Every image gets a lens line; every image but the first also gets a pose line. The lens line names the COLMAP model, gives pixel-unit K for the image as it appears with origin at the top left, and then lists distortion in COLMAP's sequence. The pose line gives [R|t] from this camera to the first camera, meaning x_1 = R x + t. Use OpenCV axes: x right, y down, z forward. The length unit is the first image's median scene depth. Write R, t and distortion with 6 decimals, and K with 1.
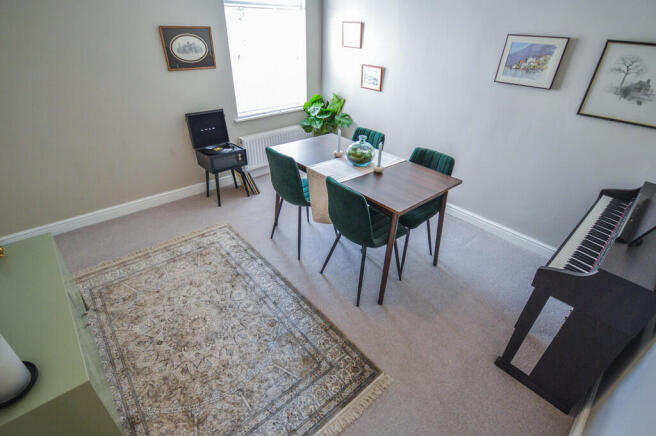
lens RADIAL K [[303.8, 0, 325.7], [0, 303.8, 218.8], [0, 0, 1]] dist [-0.013475, -0.001953]
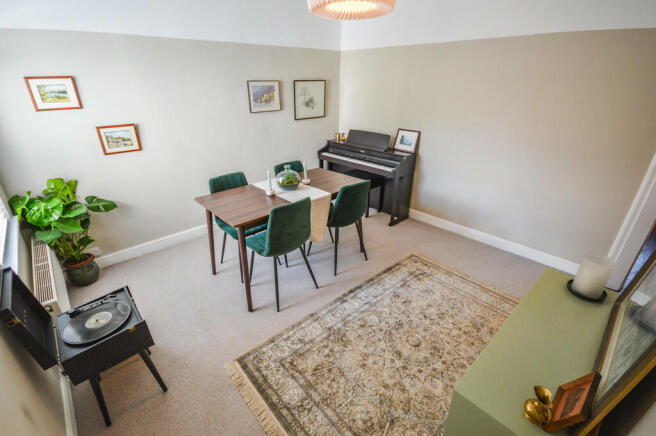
lens RADIAL K [[303.8, 0, 324.2], [0, 303.8, 220.4], [0, 0, 1]] dist [-0.013475, -0.001953]
pose [[-0.008075, -0.444013, 0.895984, -1.061650], [0.544131, 0.749794, 0.376472, -0.486599], [-0.838961, 0.490573, 0.235547, 0.717868]]
